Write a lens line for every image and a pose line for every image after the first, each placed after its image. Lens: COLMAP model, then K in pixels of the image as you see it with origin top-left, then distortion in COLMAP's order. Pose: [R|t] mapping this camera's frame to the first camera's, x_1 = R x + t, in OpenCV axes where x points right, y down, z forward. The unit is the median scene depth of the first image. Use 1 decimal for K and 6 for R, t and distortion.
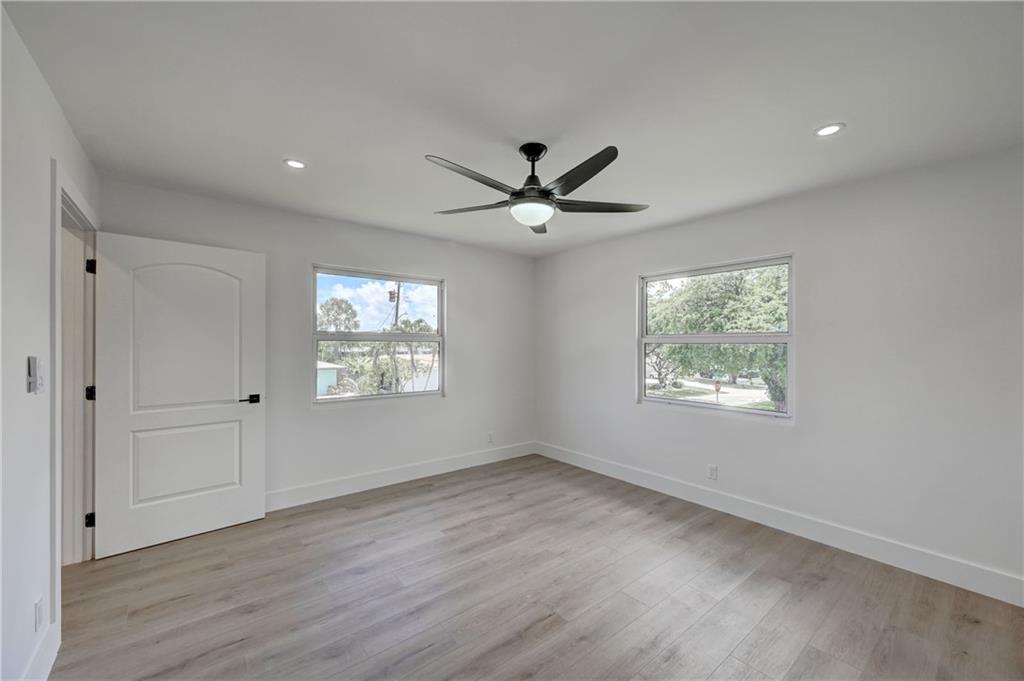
lens RADIAL K [[407.1, 0, 507.6], [0, 407.1, 341.5], [0, 0, 1]] dist [0.004323, 0.000342]
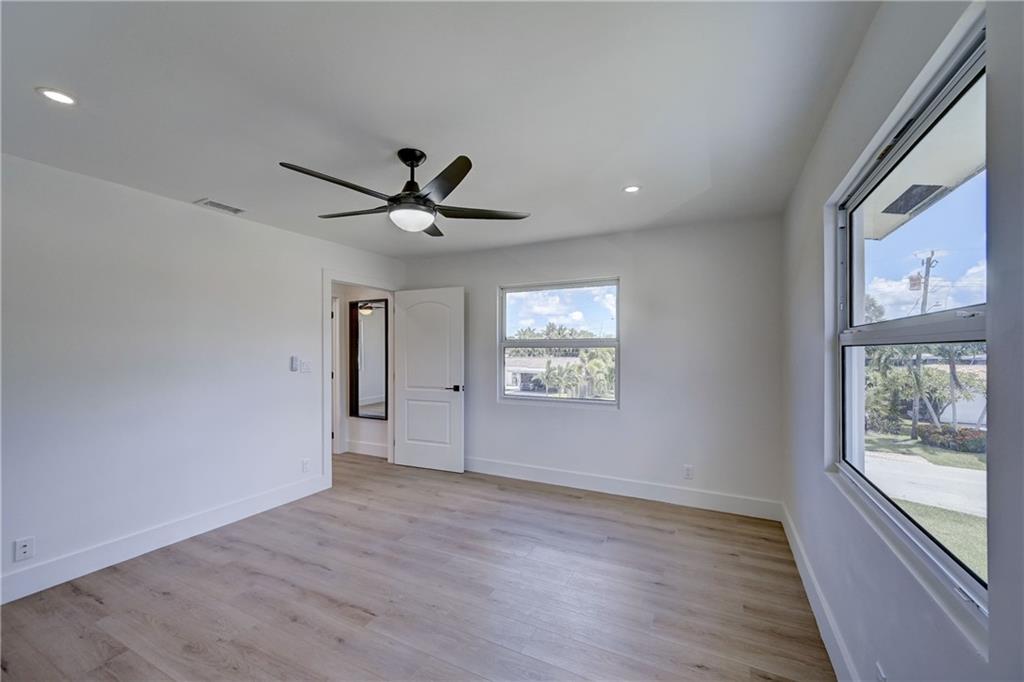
lens RADIAL K [[407.7, 0, 513.4], [0, 407.7, 346.5], [0, 0, 1]] dist [0.002661, 0.000475]
pose [[0.412871, -0.011927, -0.910712, 0.670605], [0.008598, 0.999921, -0.009198, 0.007211], [0.910749, -0.004033, 0.412941, 0.507789]]
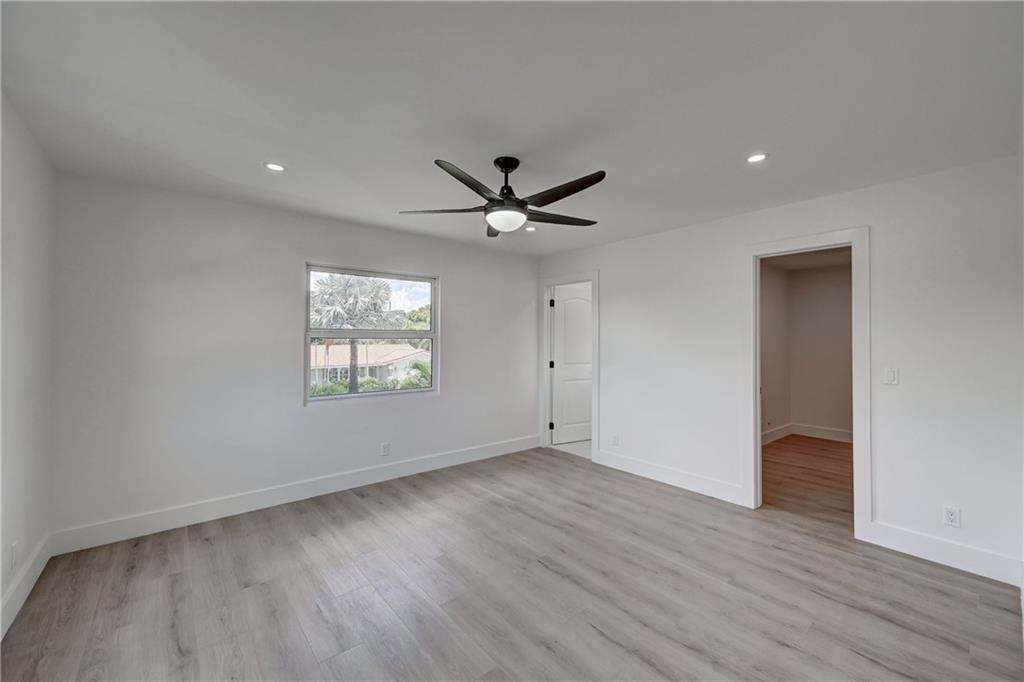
lens RADIAL K [[407.7, 0, 510.9], [0, 407.7, 339.6], [0, 0, 1]] dist [0.002661, 0.000475]
pose [[-0.016014, 0.000389, 0.999872, -0.627493], [-0.008263, 0.999966, -0.000521, 0.004907], [-0.999838, -0.008271, -0.016010, 0.627064]]
